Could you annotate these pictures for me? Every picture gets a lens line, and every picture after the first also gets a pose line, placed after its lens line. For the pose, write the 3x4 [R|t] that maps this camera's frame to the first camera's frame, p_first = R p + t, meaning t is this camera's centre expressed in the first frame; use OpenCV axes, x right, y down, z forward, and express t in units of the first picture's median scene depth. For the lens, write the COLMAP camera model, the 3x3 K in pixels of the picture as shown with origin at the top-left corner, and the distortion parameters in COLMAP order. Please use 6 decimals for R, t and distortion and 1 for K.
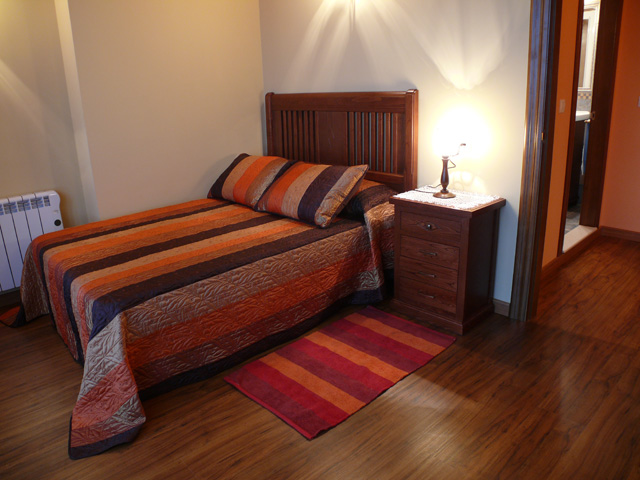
lens RADIAL K [[478.6, 0, 319.3], [0, 478.6, 240.7], [0, 0, 1]] dist [-0.178279, 0.090110]
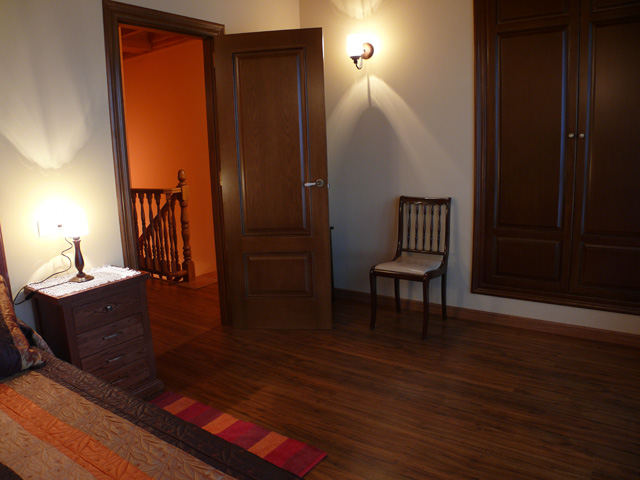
lens RADIAL K [[478.6, 0, 318.5], [0, 478.6, 235.3], [0, 0, 1]] dist [-0.178279, 0.090110]
pose [[-0.213061, -0.138613, 0.967156, -0.724123], [0.328008, 0.922288, 0.204441, -0.214367], [-0.920335, 0.360793, -0.151038, 0.695871]]
